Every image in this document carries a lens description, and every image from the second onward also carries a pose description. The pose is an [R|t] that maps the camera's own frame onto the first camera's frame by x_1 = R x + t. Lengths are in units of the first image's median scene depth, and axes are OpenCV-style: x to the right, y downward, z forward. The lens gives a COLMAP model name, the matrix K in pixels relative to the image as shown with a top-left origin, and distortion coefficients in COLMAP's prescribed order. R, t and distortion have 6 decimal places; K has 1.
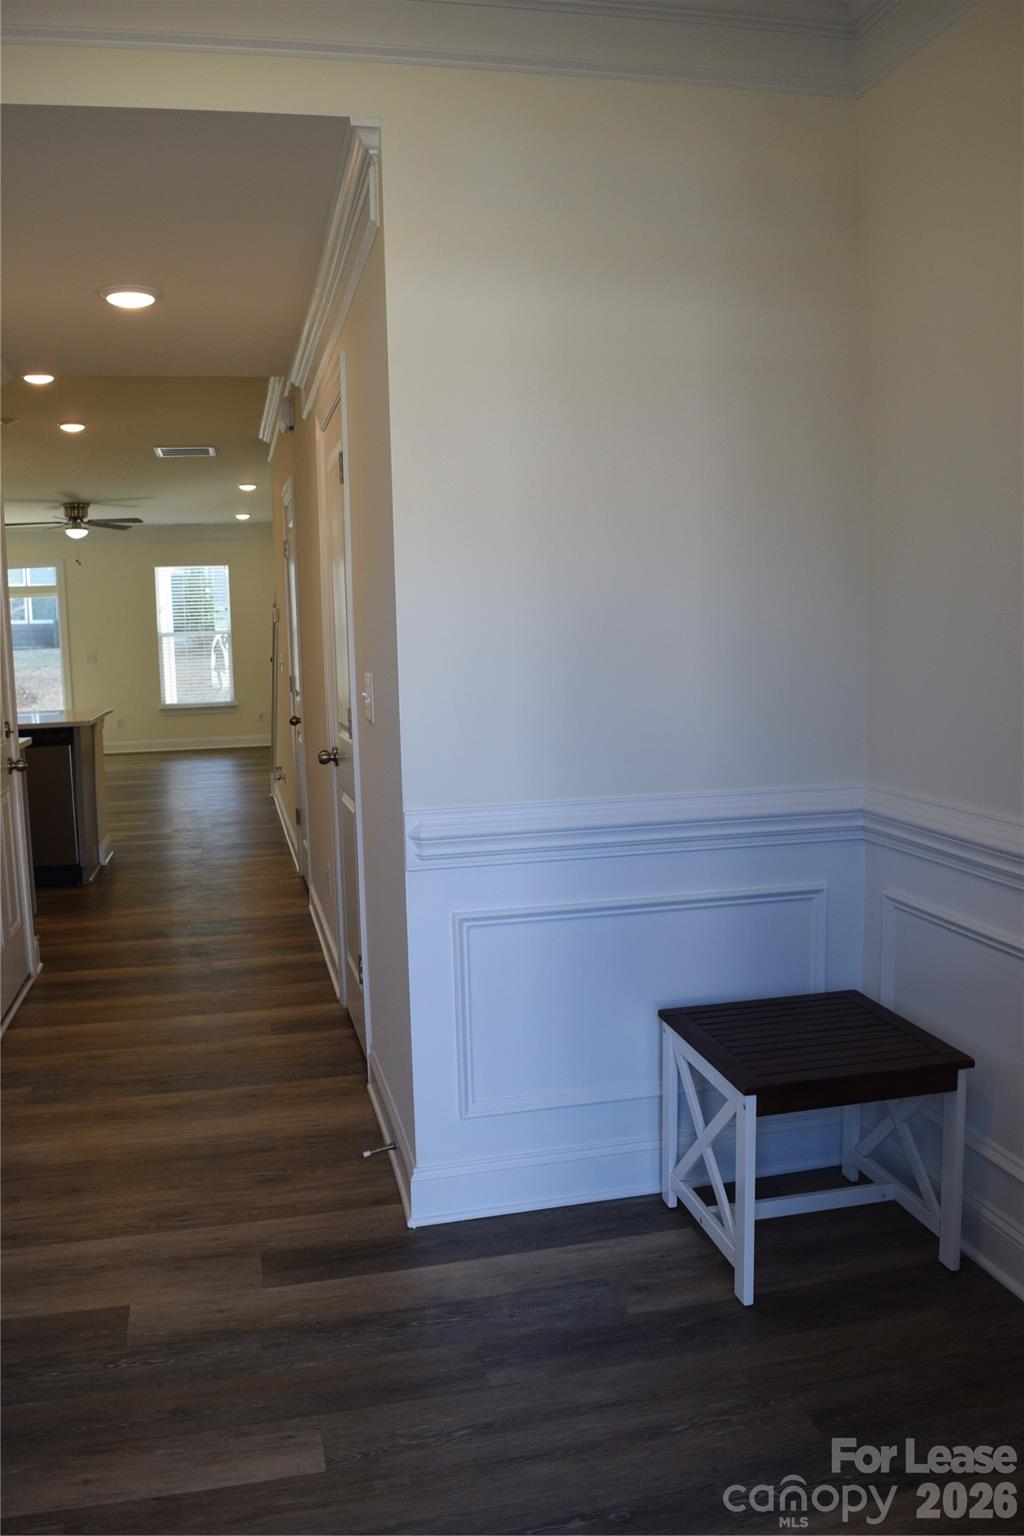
lens RADIAL K [[1204.4, 0, 512.0], [0, 1204.4, 768.0], [0, 0, 1]] dist [-0.090931, 0.014832]
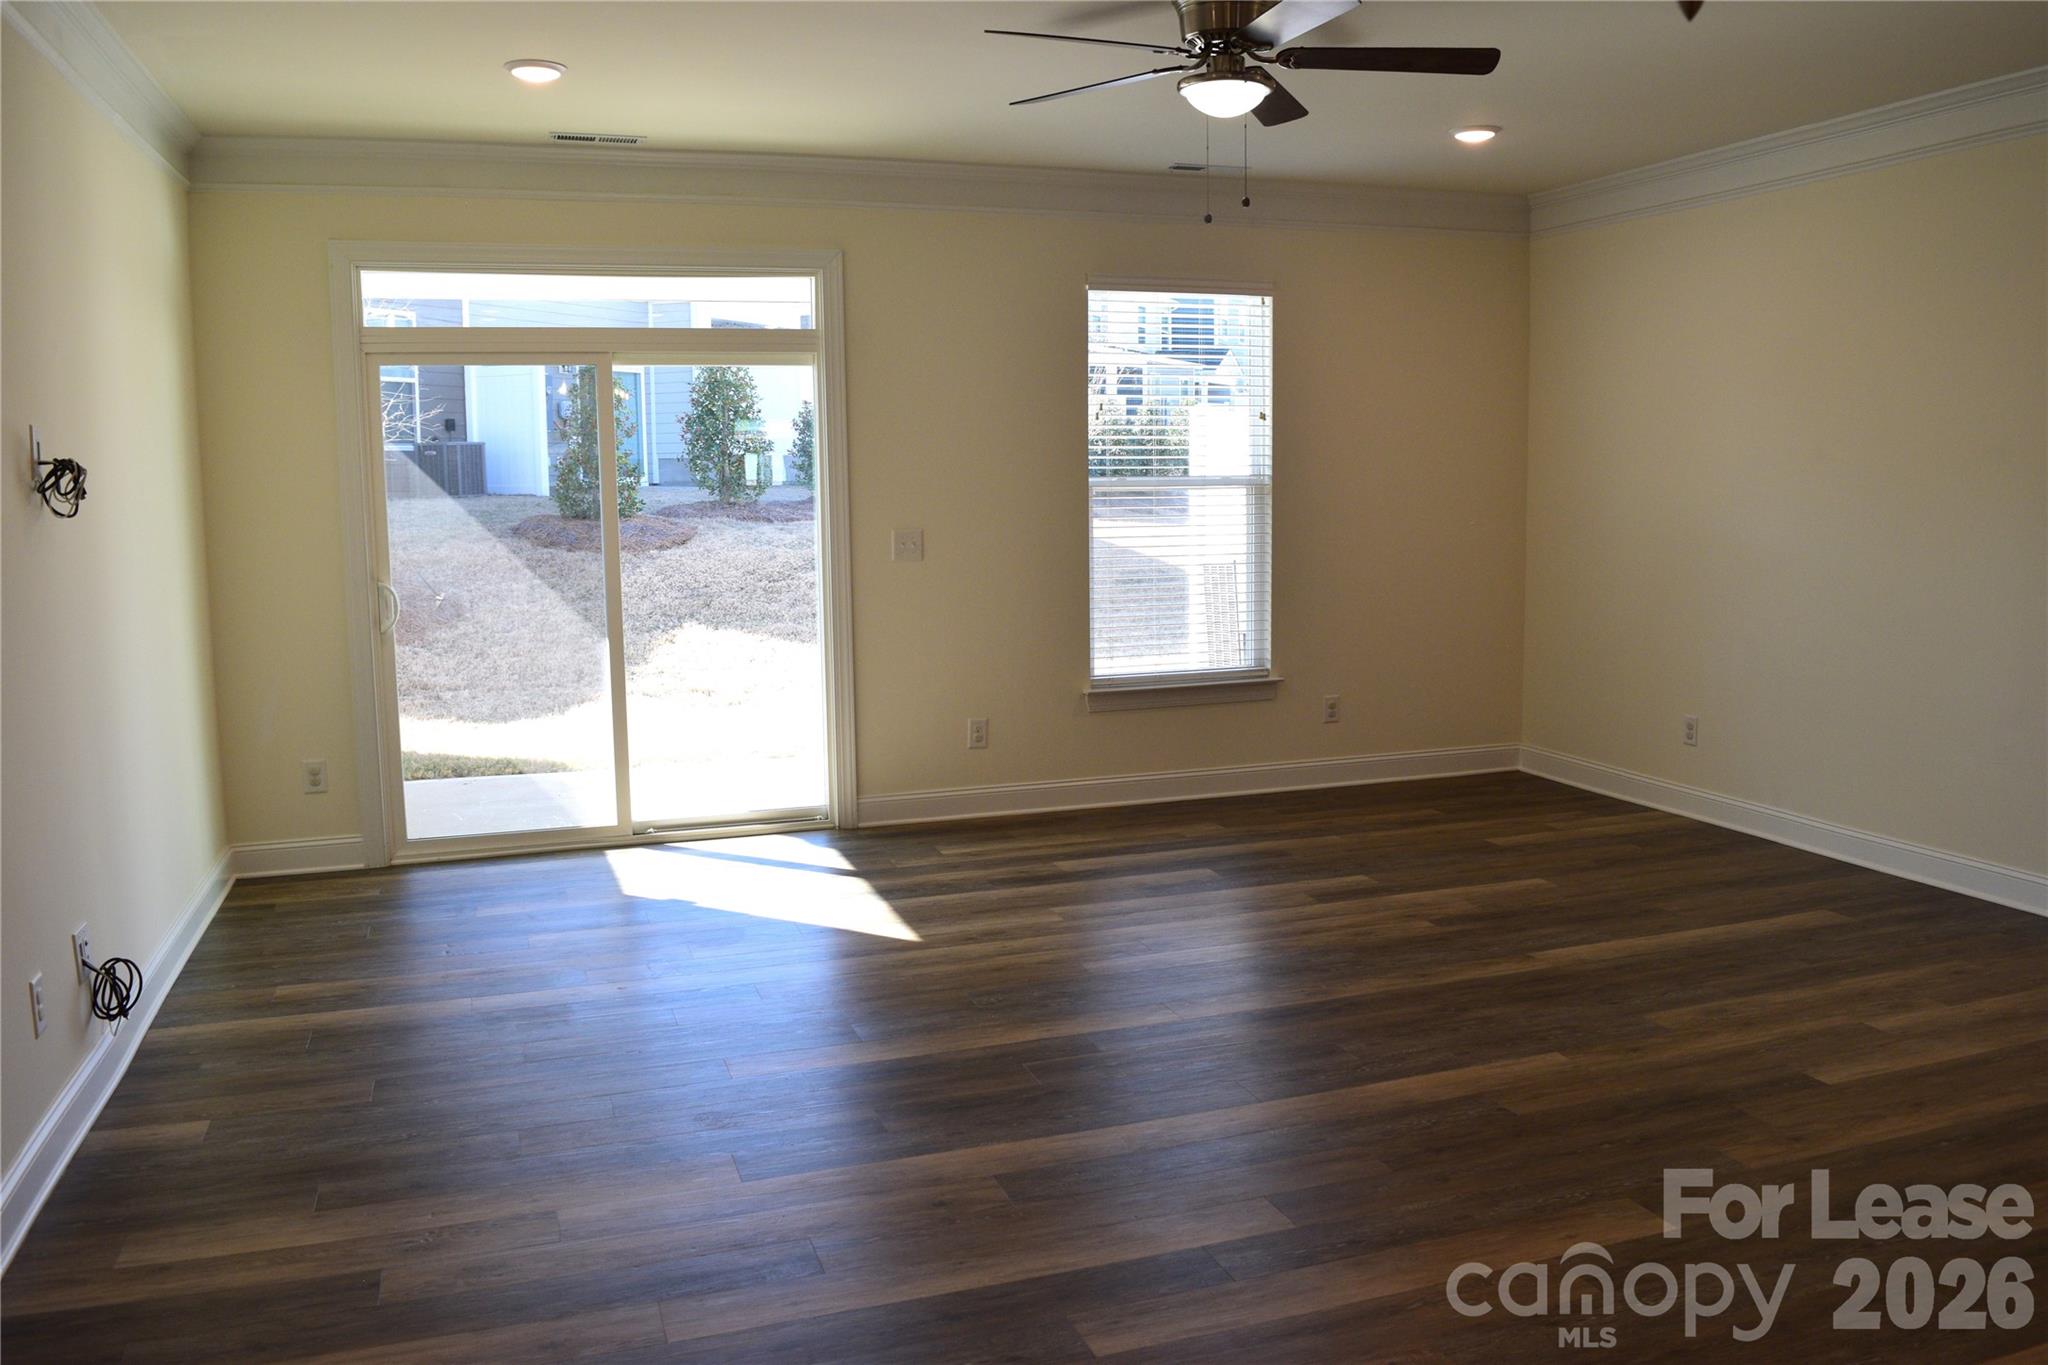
lens RADIAL K [[1605.9, 0, 1029.0], [0, 1605.9, 656.0], [0, 0, 1]] dist [-0.090931, 0.014832]
pose [[0.995060, 0.005725, 0.099107, -0.357676], [-0.006137, 0.999974, 0.003850, -0.061966], [-0.099083, -0.004439, 0.995069, 0.528253]]
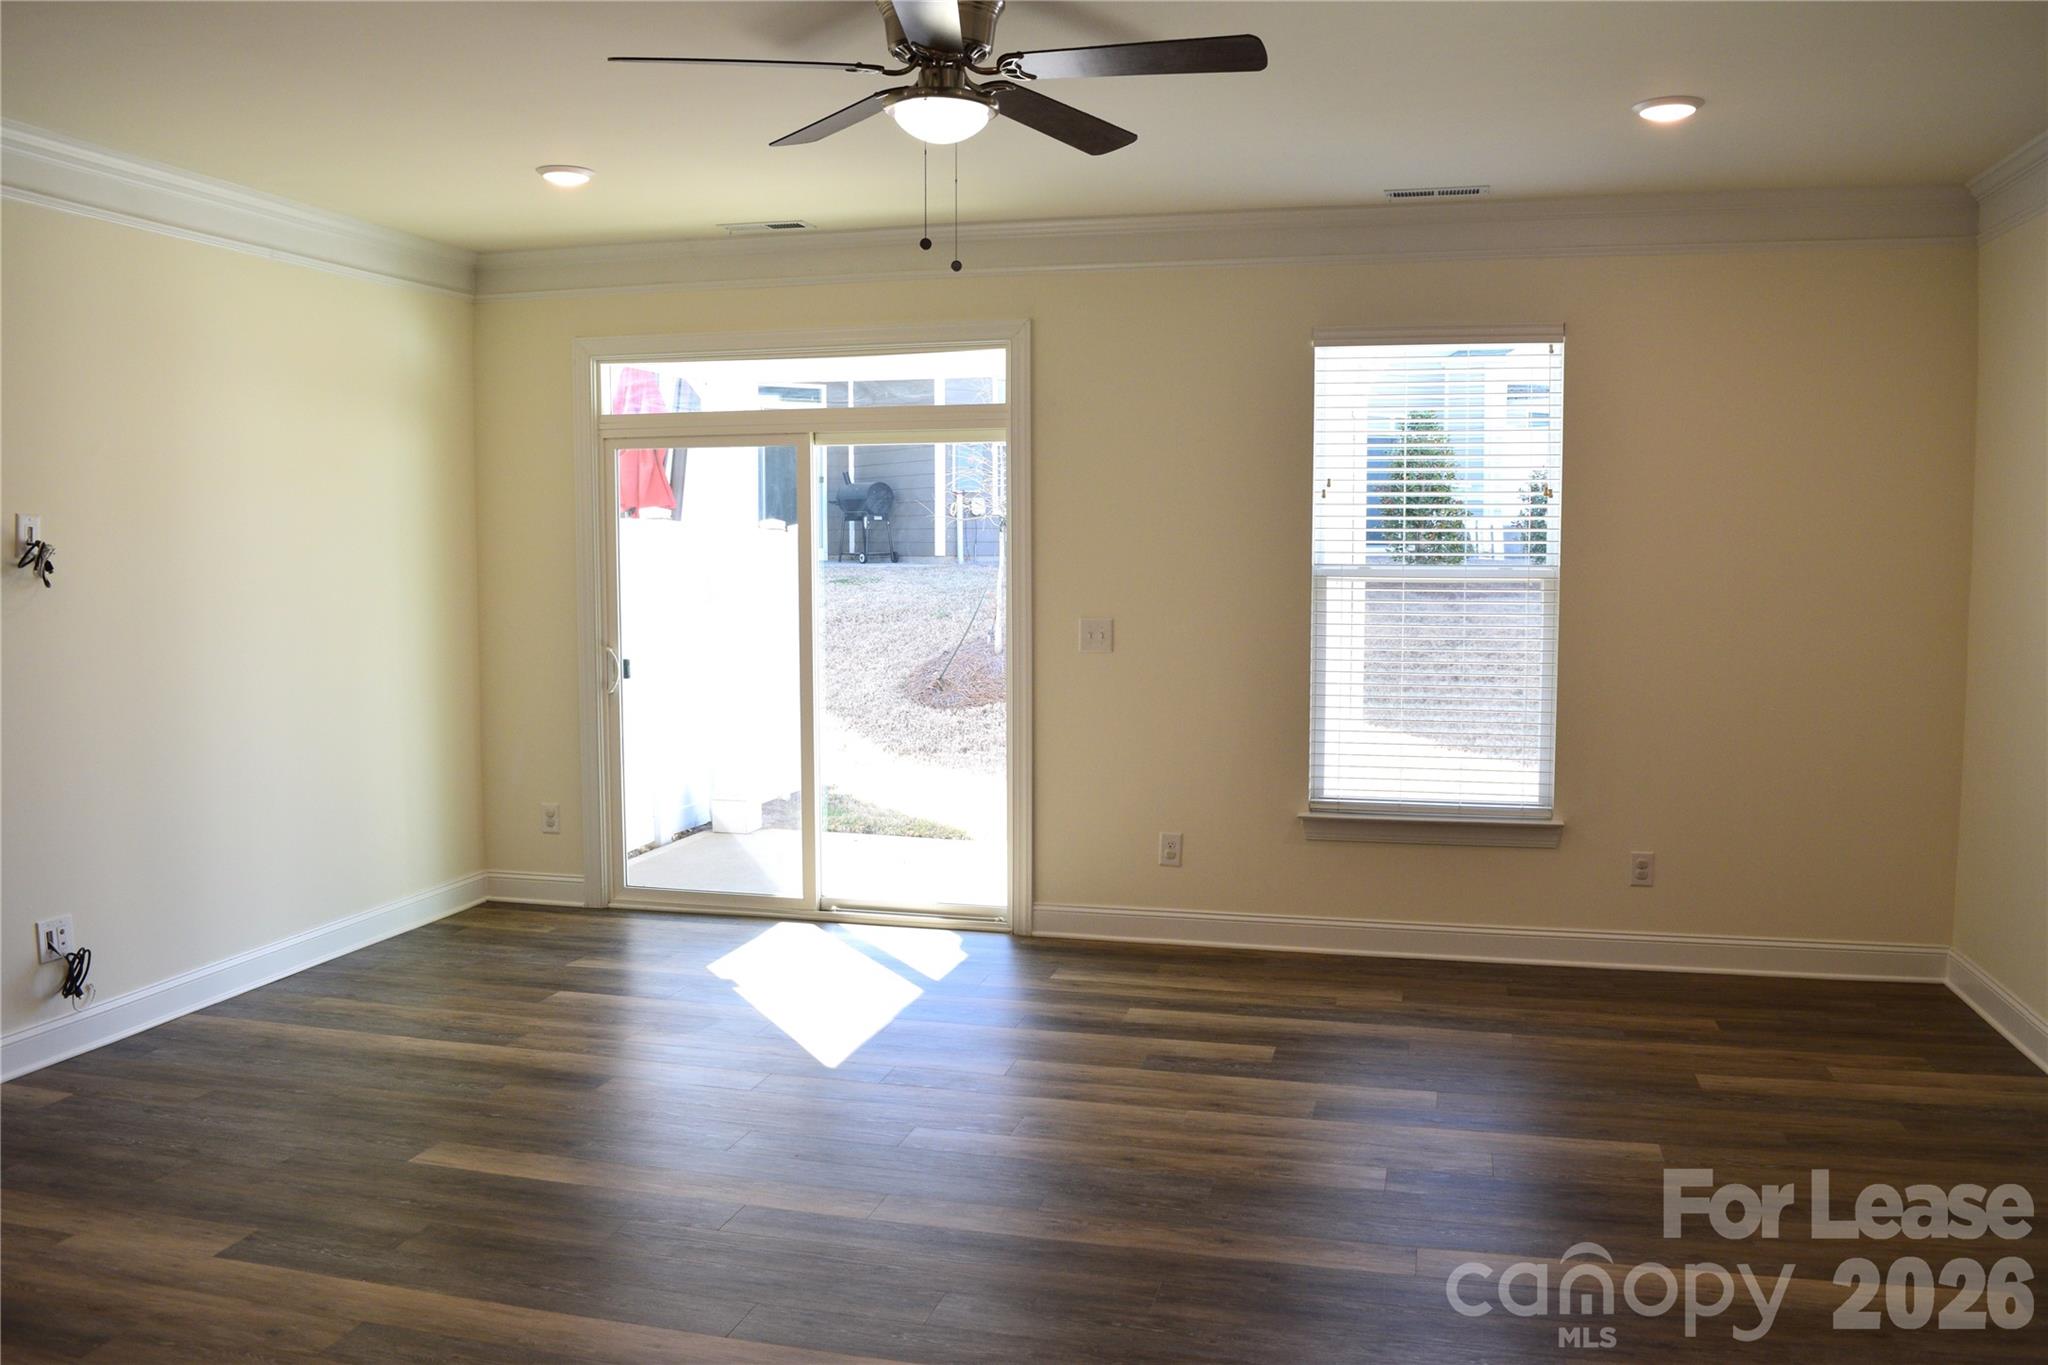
lens RADIAL K [[1605.9, 0, 1029.0], [0, 1605.9, 656.0], [0, 0, 1]] dist [-0.090931, 0.014832]
pose [[0.883662, 0.061828, -0.464024, -0.170654], [-0.075600, 0.997076, -0.011116, -0.079942], [0.461980, 0.044903, 0.885753, 0.607236]]
